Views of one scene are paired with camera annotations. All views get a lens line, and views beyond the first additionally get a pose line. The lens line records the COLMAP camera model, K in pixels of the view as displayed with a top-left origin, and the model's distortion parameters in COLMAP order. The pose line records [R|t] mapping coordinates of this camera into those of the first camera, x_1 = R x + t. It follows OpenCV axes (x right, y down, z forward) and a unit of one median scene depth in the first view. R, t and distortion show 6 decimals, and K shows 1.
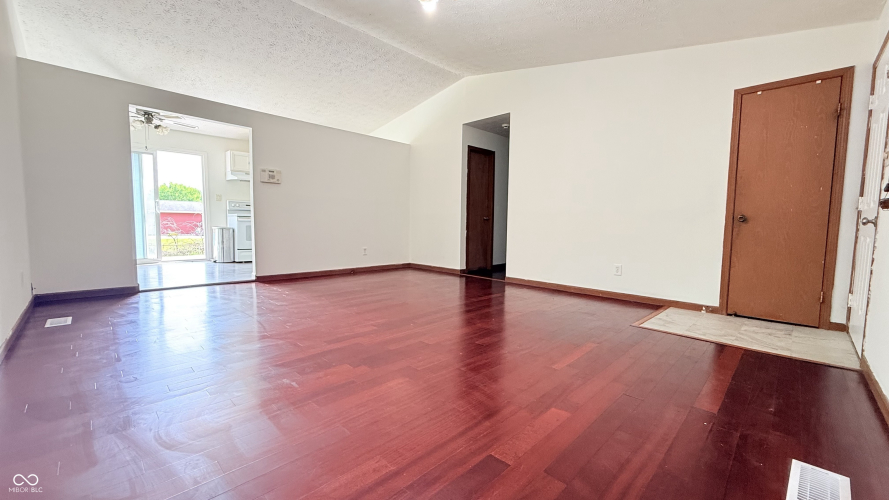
lens RADIAL K [[354.4, 0, 442.8], [0, 354.4, 249.2], [0, 0, 1]] dist [0.000120, 0.000294]
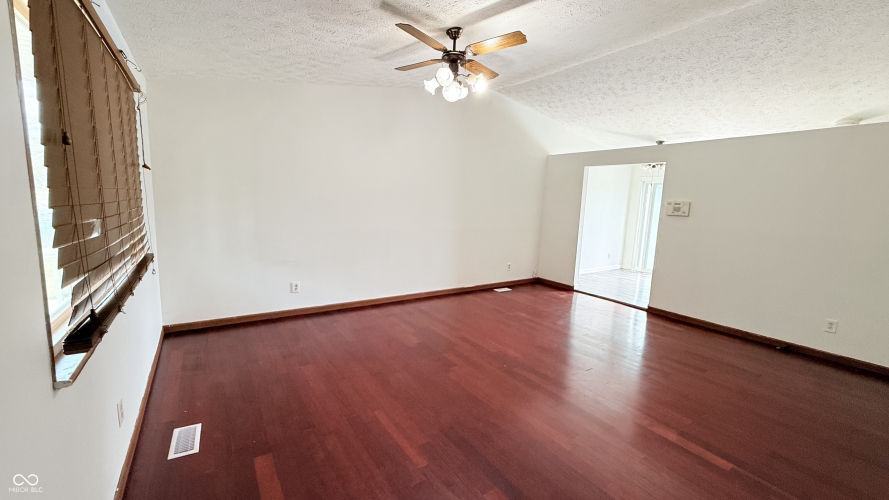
lens RADIAL K [[354.4, 0, 442.8], [0, 354.4, 249.2], [0, 0, 1]] dist [0.000120, 0.000294]
pose [[-0.191642, 0.111108, -0.975156, 0.577108], [-0.116103, 0.984029, 0.134936, -0.156189], [0.974573, 0.139078, -0.175681, 0.576624]]
